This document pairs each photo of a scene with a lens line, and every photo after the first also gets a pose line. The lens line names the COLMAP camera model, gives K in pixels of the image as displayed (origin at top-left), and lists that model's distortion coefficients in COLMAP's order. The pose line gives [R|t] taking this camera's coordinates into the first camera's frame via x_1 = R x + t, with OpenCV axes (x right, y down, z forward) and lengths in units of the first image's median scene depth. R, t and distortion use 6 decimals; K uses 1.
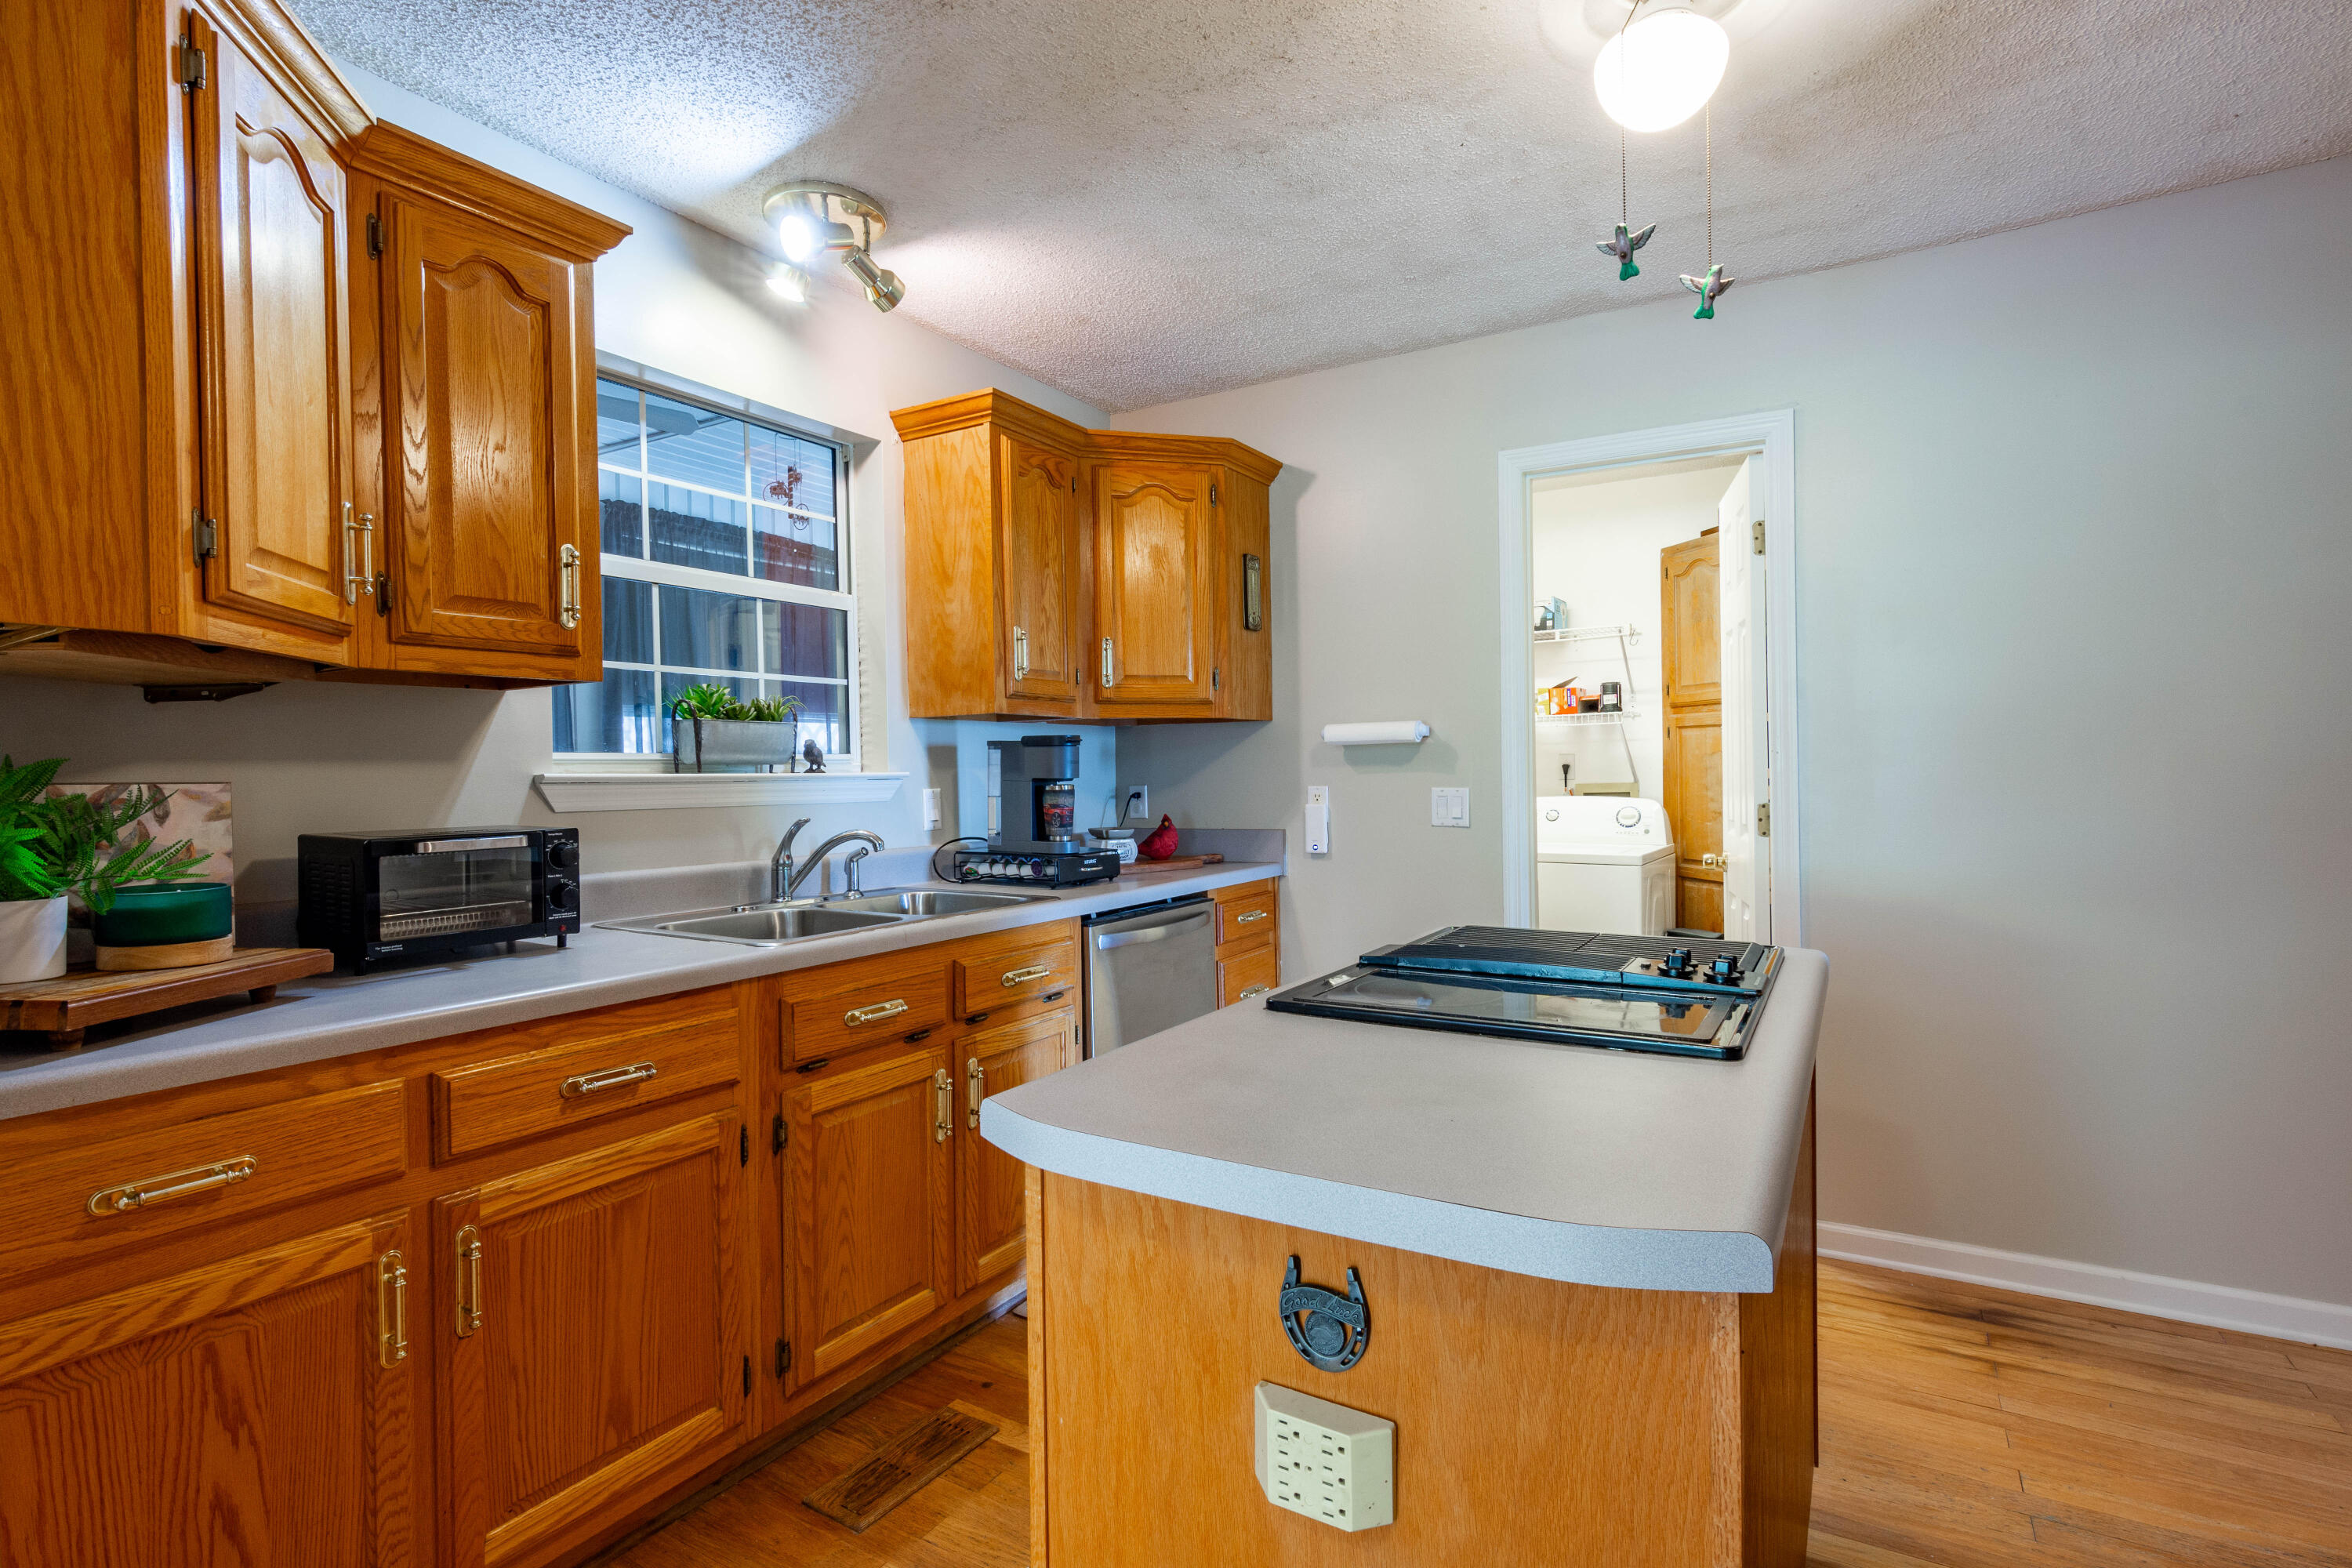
lens RADIAL K [[1125.1, 0, 1176.0], [0, 1125.1, 784.0], [0, 0, 1]] dist [-0.003596, 0.002625]
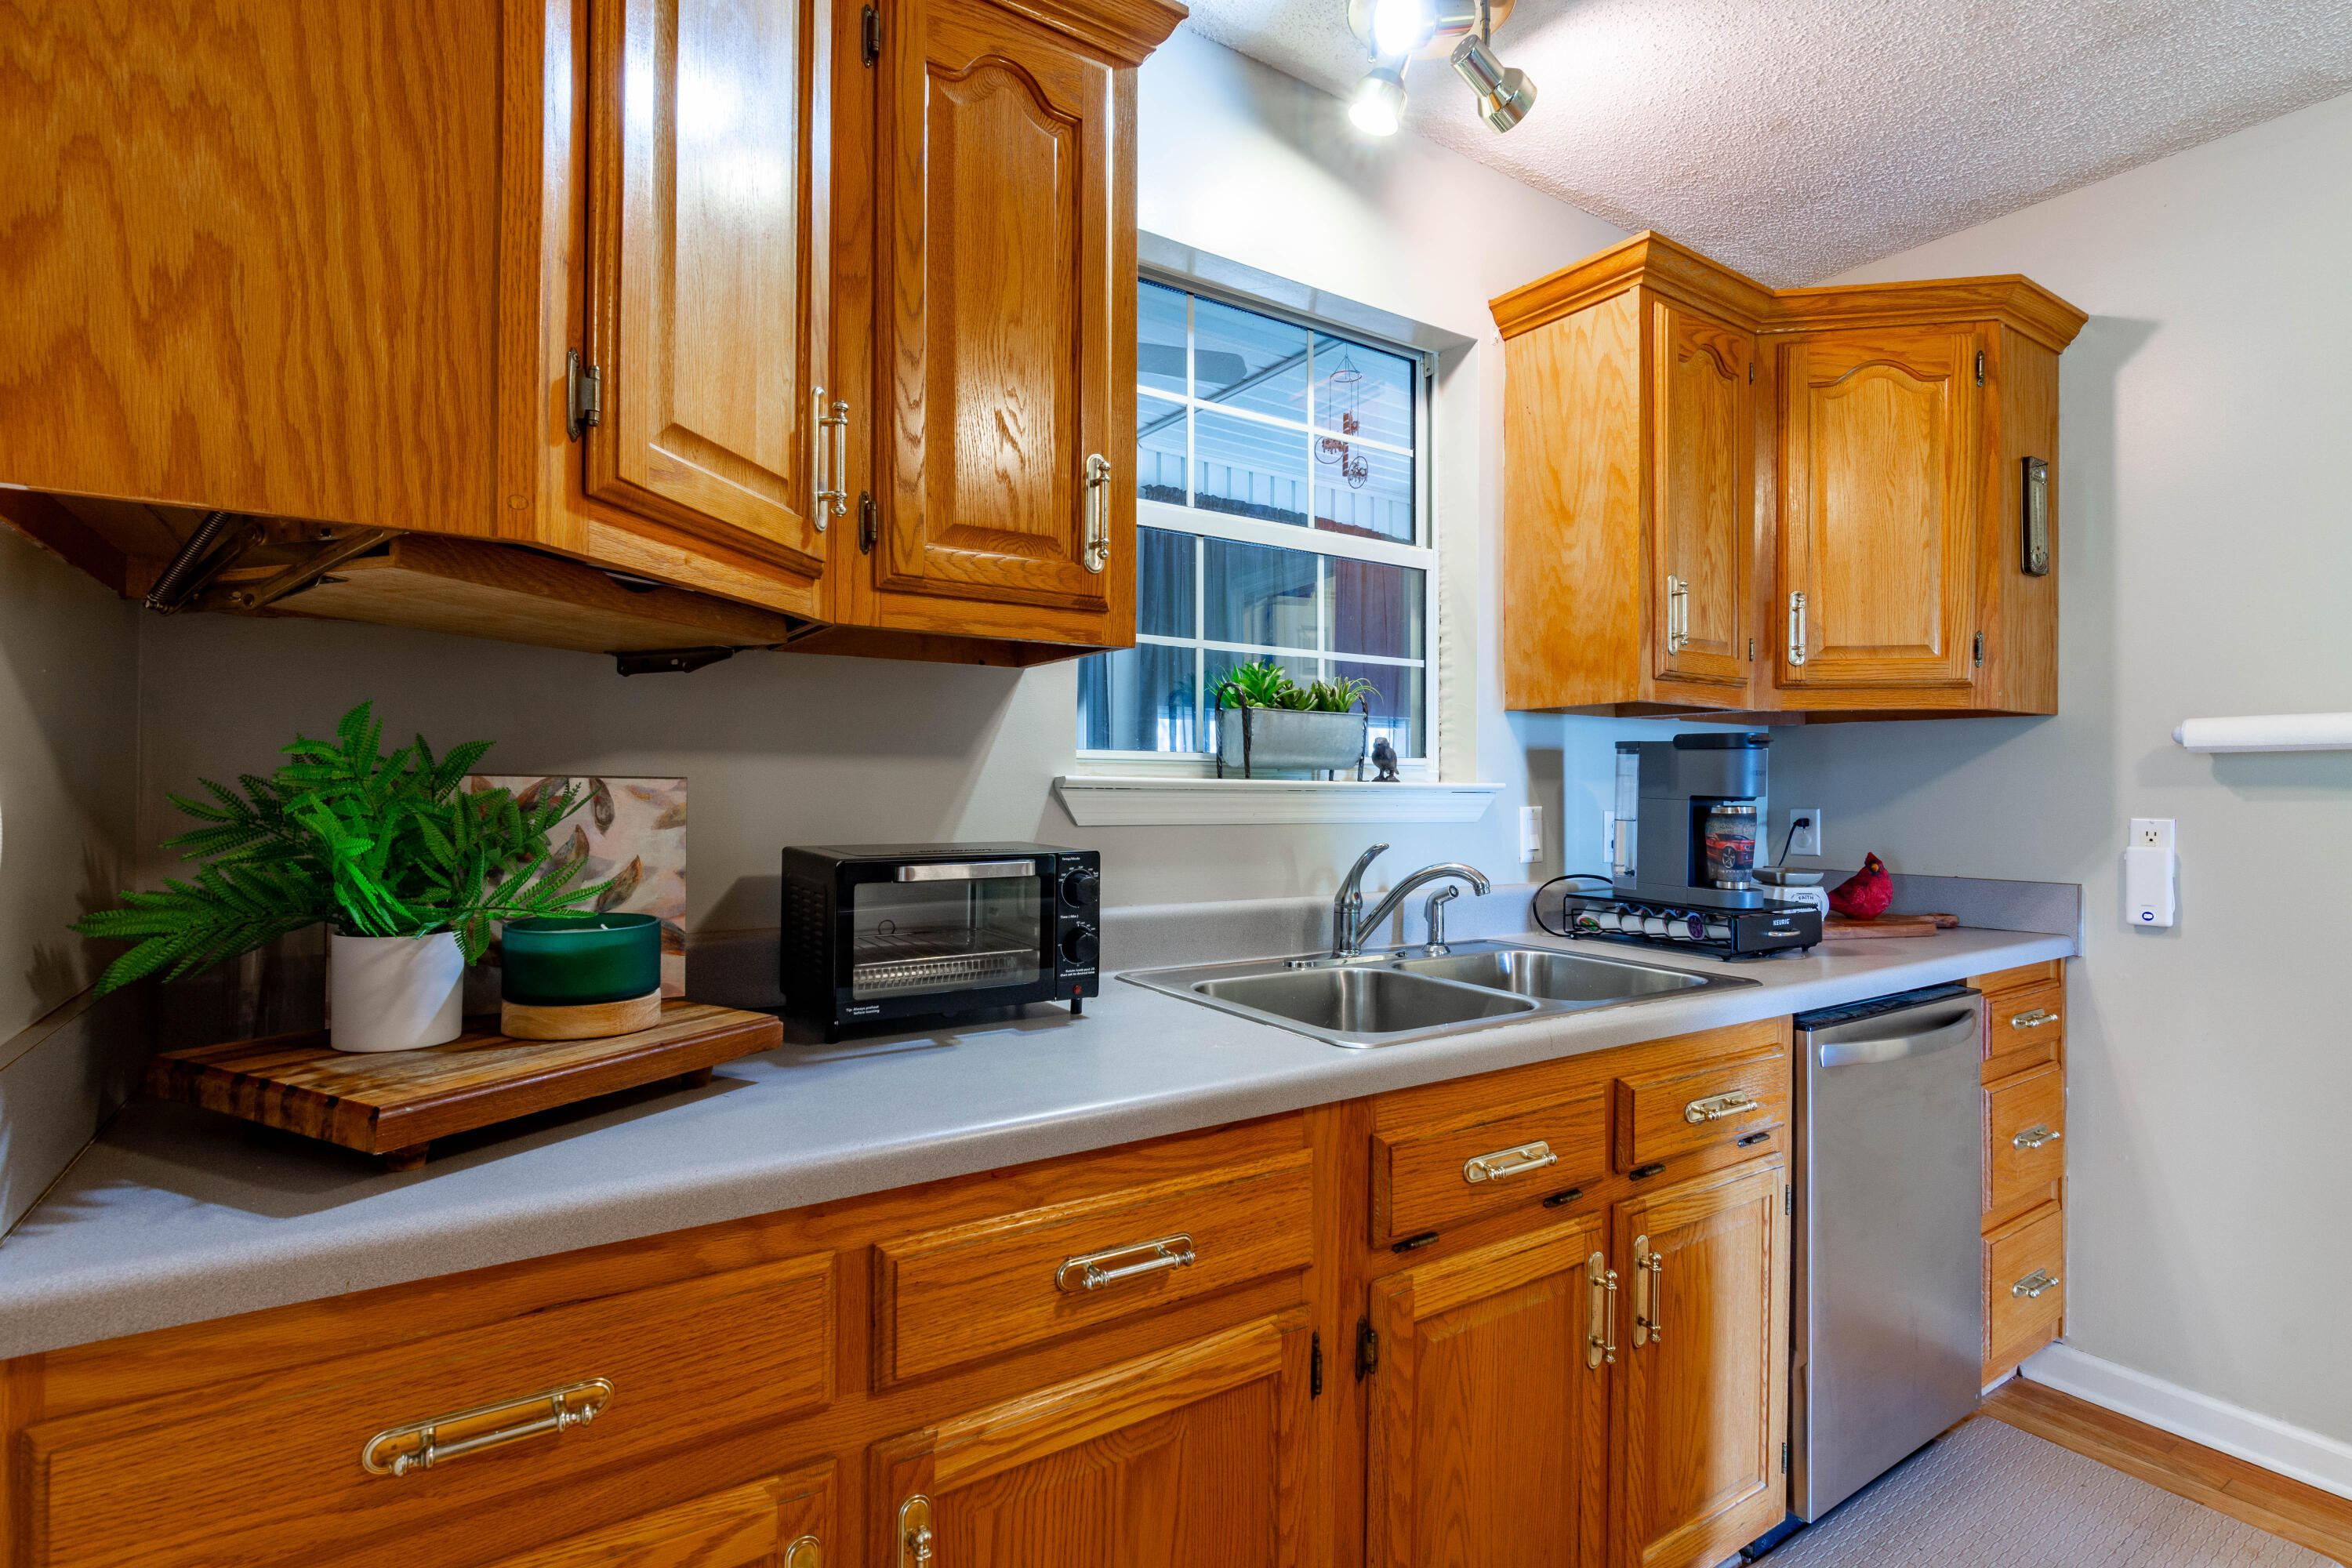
lens RADIAL K [[1125.1, 0, 1176.0], [0, 1125.1, 784.0], [0, 0, 1]] dist [-0.003596, 0.002625]
pose [[0.904875, 0.018959, -0.425255, -0.186540], [-0.024046, 0.999689, -0.006596, -0.000075], [0.424998, 0.016194, 0.905049, 0.377048]]
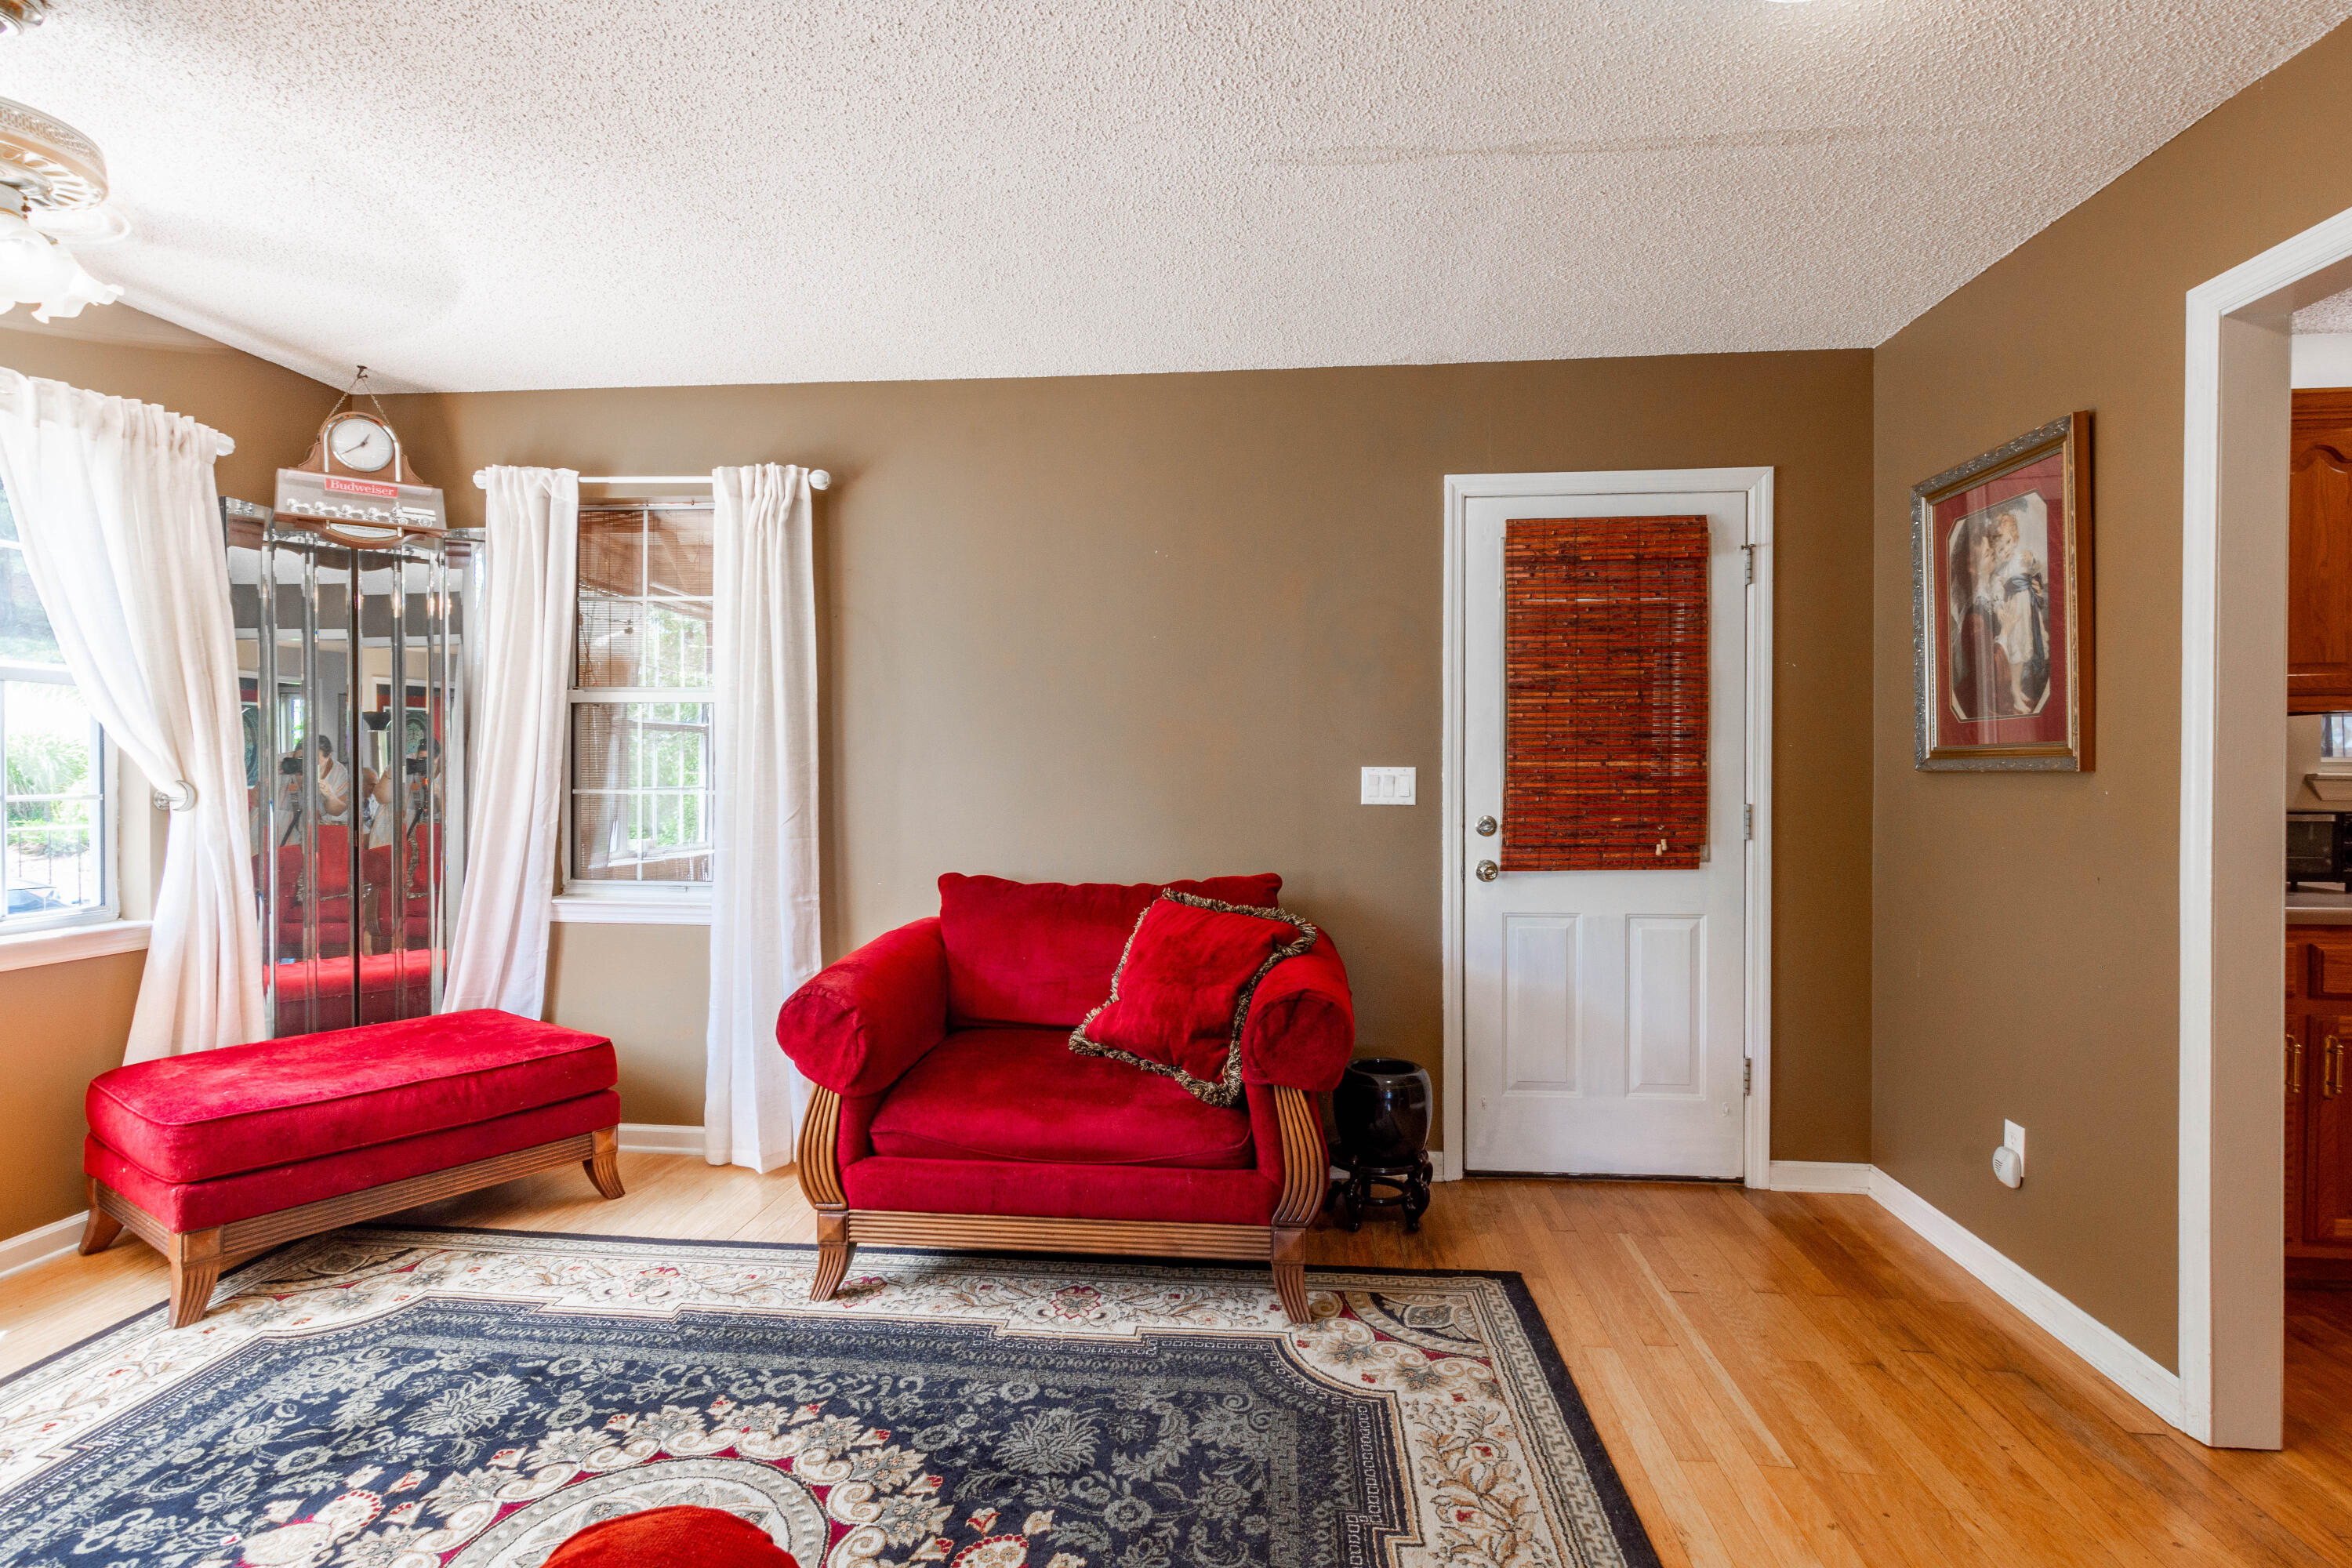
lens RADIAL K [[1125.1, 0, 1176.0], [0, 1125.1, 784.0], [0, 0, 1]] dist [-0.003596, 0.002625]
pose [[0.434218, 0.026822, -0.900409, 0.112578], [-0.016916, 0.999623, 0.021619, -0.001639], [0.900649, 0.005844, 0.434508, -1.045353]]
